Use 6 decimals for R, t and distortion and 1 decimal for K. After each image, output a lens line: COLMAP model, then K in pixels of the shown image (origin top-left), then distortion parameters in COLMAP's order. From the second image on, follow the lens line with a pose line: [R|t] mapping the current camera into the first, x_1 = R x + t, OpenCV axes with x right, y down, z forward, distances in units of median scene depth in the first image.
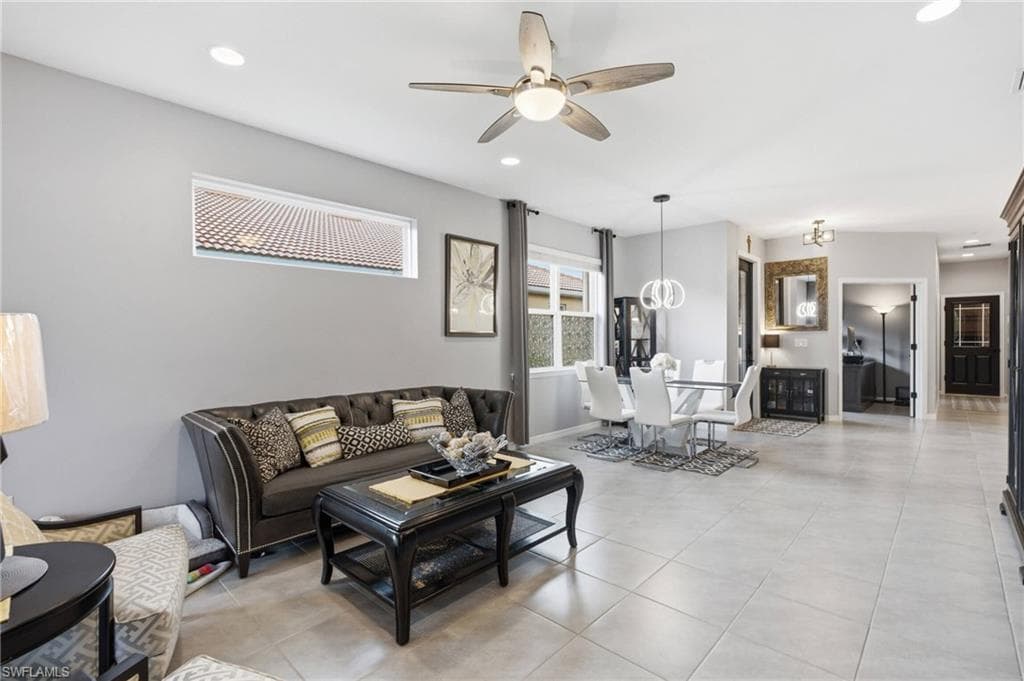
lens RADIAL K [[471.1, 0, 519.5], [0, 471.1, 342.7], [0, 0, 1]] dist [-0.008499, 0.002156]
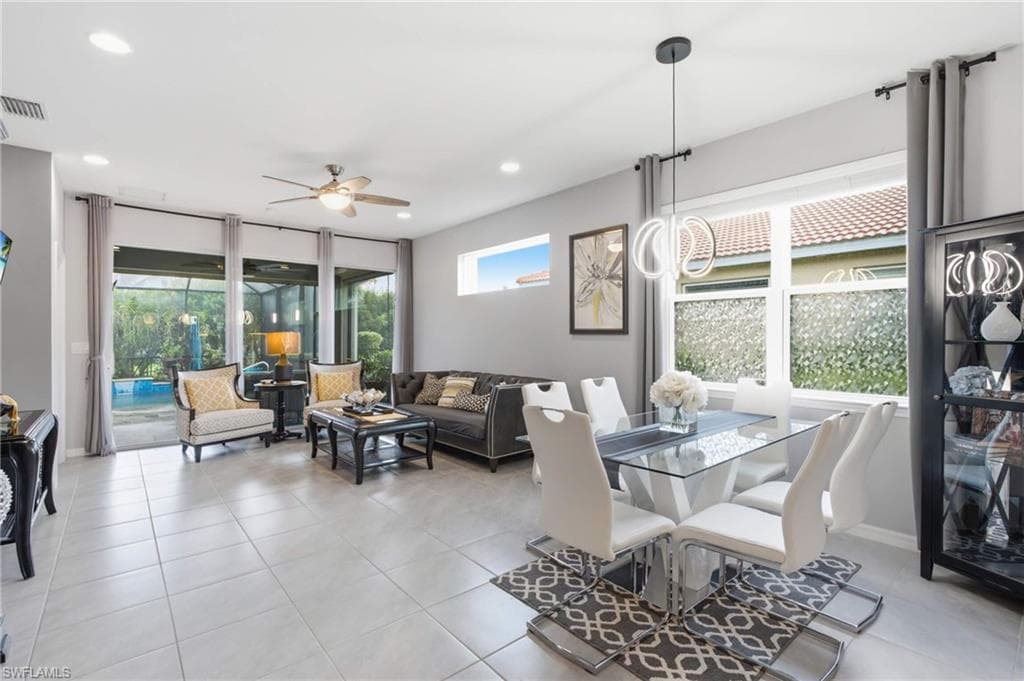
lens RADIAL K [[471.1, 0, 510.3], [0, 471.1, 343.1], [0, 0, 1]] dist [-0.008499, 0.002156]
pose [[-0.126298, 0.025391, -0.991667, 0.616918], [-0.006890, 0.999626, 0.026472, -0.014418], [0.991968, 0.010176, -0.126076, 0.687408]]
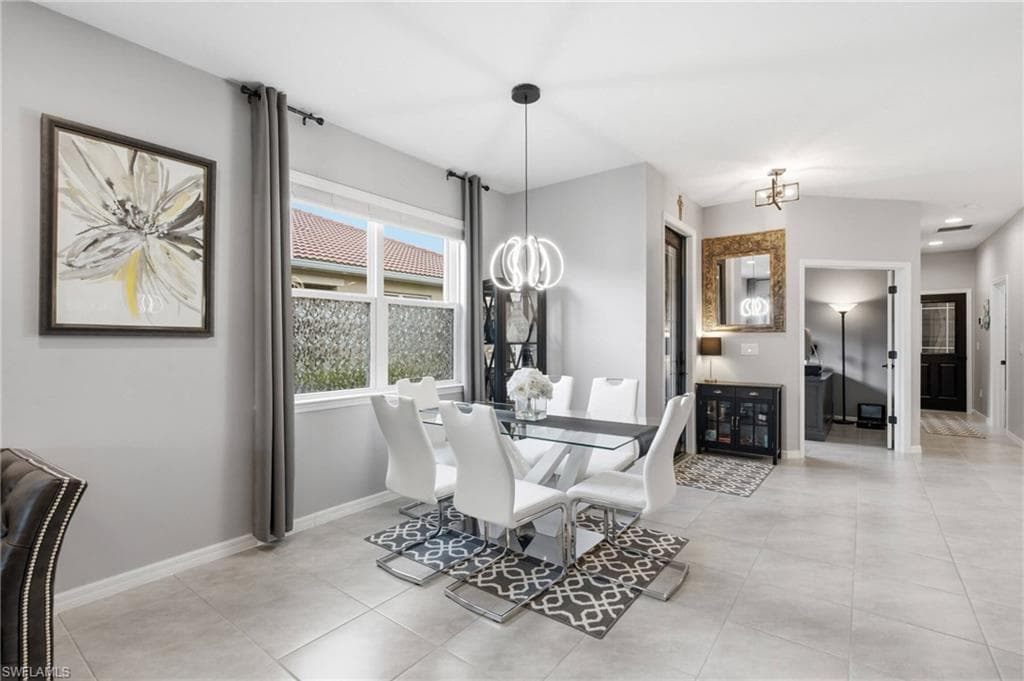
lens RADIAL K [[471.1, 0, 519.5], [0, 471.1, 338.1], [0, 0, 1]] dist [-0.008499, 0.002156]
pose [[0.994271, 0.006540, 0.106684, 0.180755], [-0.005148, 0.999898, -0.013320, -0.005293], [-0.106760, 0.012695, 0.994204, 0.338789]]
